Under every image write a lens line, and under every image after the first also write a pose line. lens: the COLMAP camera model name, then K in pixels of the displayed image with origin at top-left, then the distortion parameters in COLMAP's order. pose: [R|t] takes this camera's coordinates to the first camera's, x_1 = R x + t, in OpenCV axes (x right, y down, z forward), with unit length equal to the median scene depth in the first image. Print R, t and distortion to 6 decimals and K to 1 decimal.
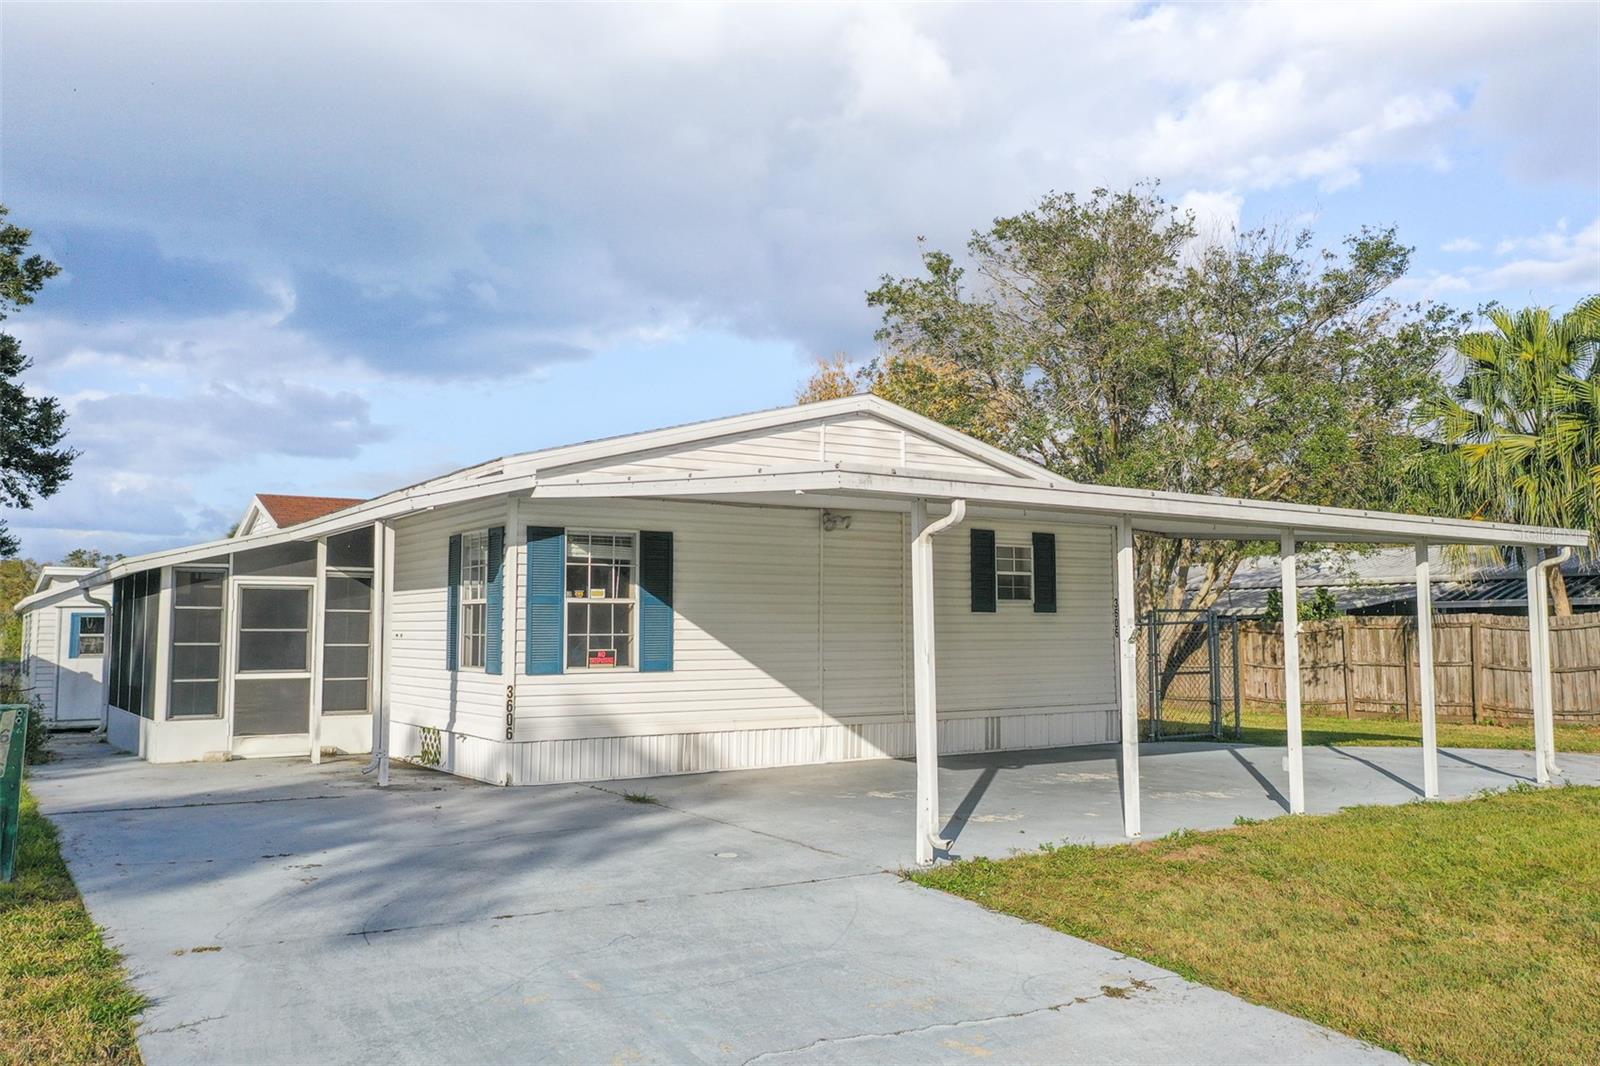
lens RADIAL K [[1263.3, 0, 806.8], [0, 1263.3, 535.0], [0, 0, 1]] dist [-0.001166, -0.002948]
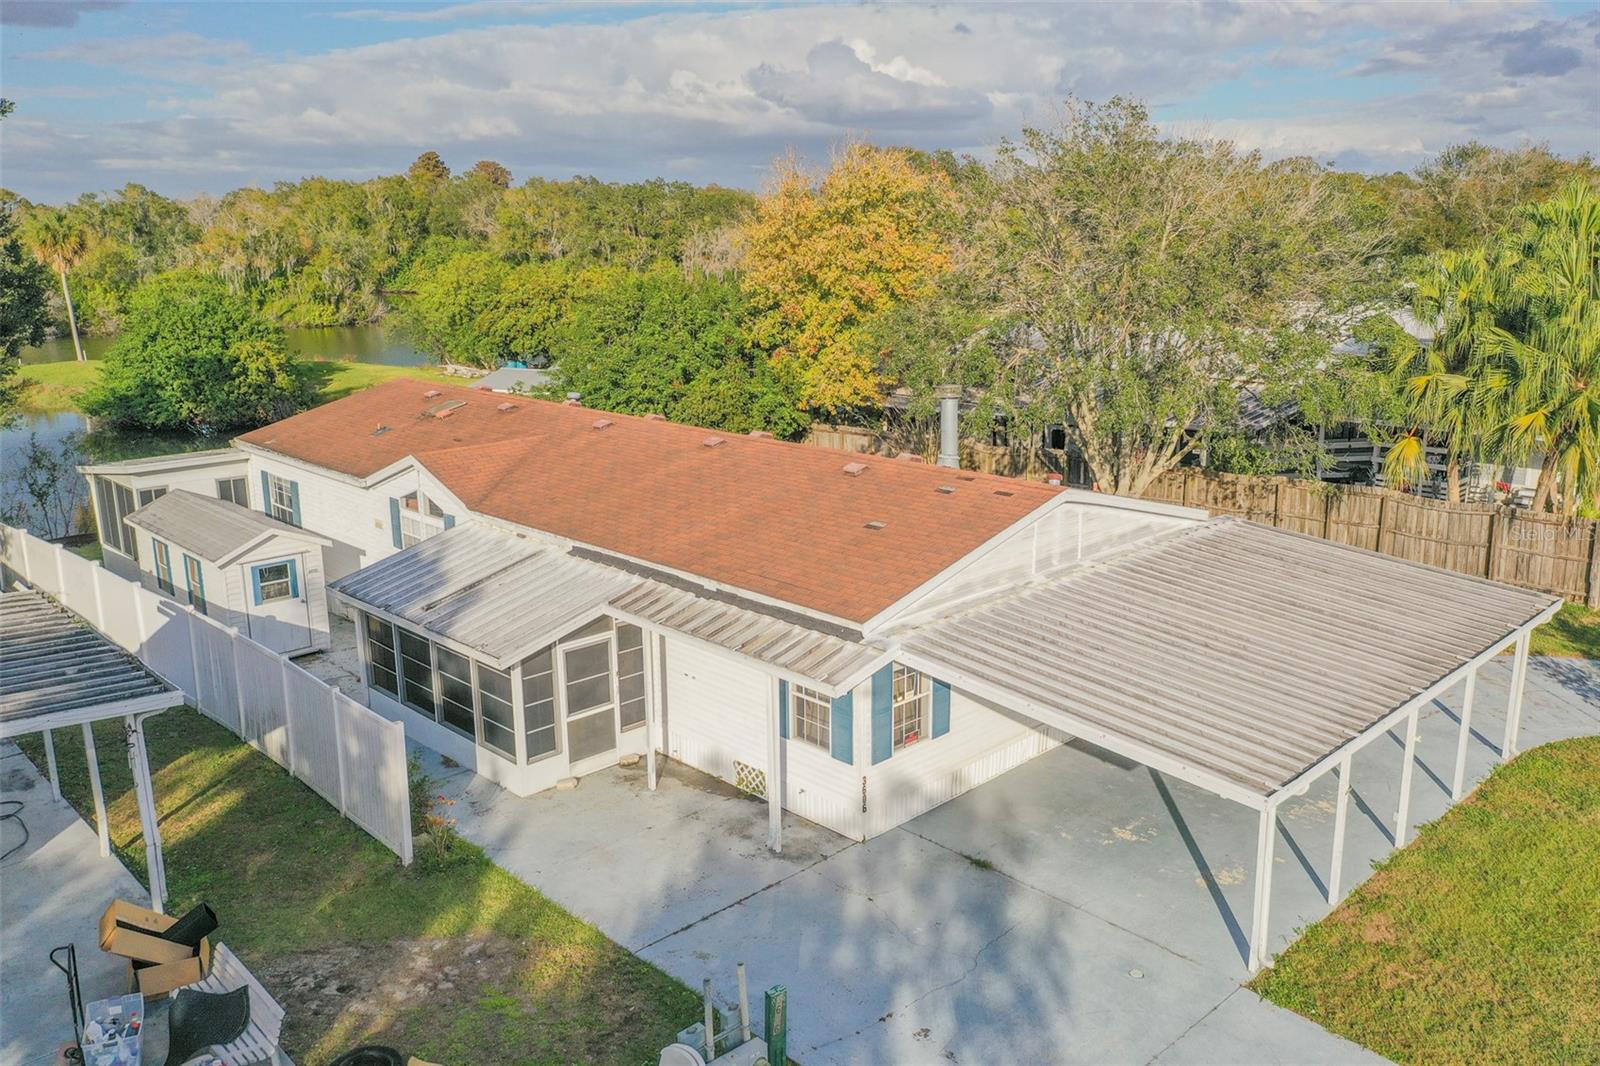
lens RADIAL K [[1263.3, 0, 808.4], [0, 1263.3, 535.0], [0, 0, 1]] dist [-0.001166, -0.002948]
pose [[0.984262, -0.044802, 0.170941, -0.475024], [-0.010659, 0.950517, 0.310491, -0.510625], [-0.176393, -0.307427, 0.935080, -0.178531]]
